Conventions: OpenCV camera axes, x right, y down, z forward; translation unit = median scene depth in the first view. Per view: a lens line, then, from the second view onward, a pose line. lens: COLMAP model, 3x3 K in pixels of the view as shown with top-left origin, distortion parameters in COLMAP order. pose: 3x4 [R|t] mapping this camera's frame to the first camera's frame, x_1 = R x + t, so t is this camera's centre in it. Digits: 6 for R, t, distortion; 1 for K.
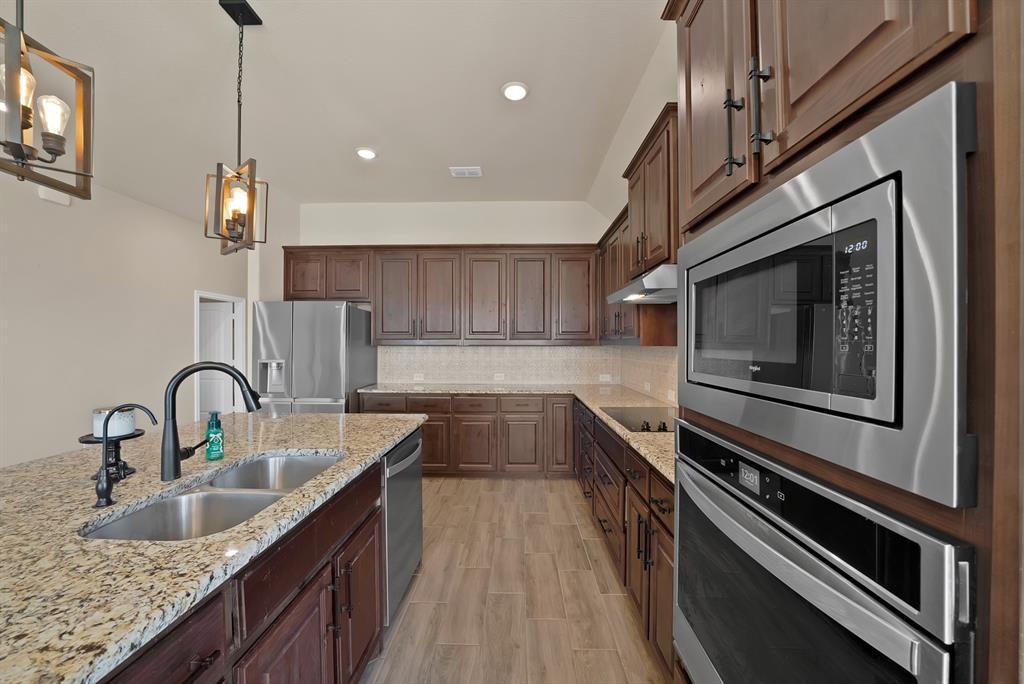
lens RADIAL K [[374.2, 0, 509.7], [0, 374.2, 346.2], [0, 0, 1]] dist [-0.019471, 0.000168]
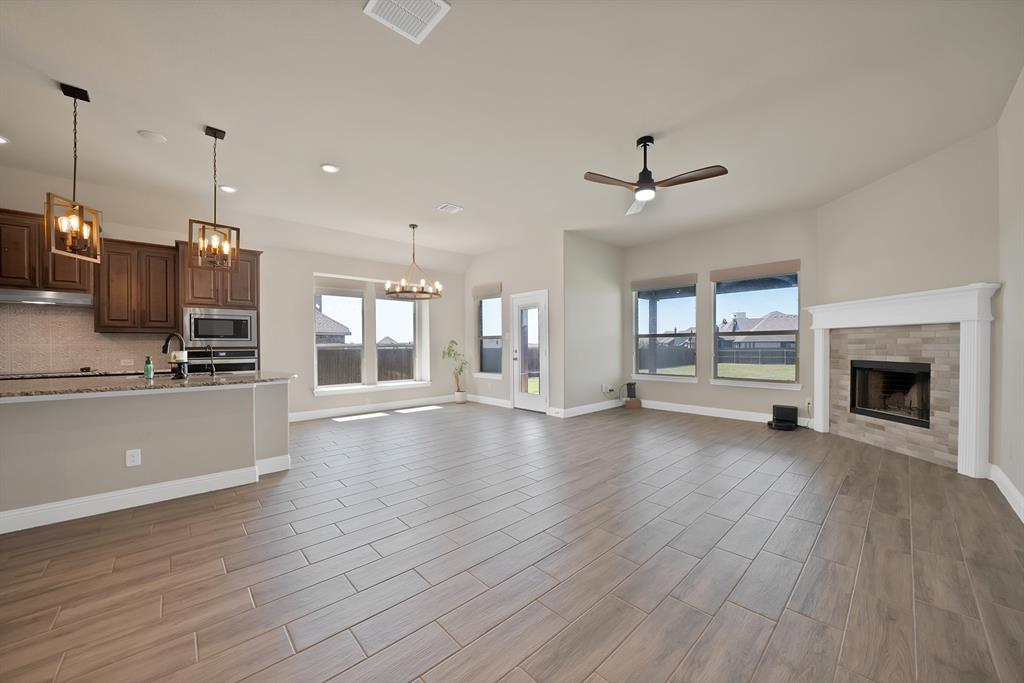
lens RADIAL K [[370.0, 0, 510.0], [0, 370.0, 346.5], [0, 0, 1]] dist [-0.022257, 0.000423]
pose [[-0.690291, -0.000217, 0.723532, -6.659728], [0.006221, 0.999961, 0.006236, 0.209844], [-0.723505, 0.008805, -0.690263, 1.644229]]
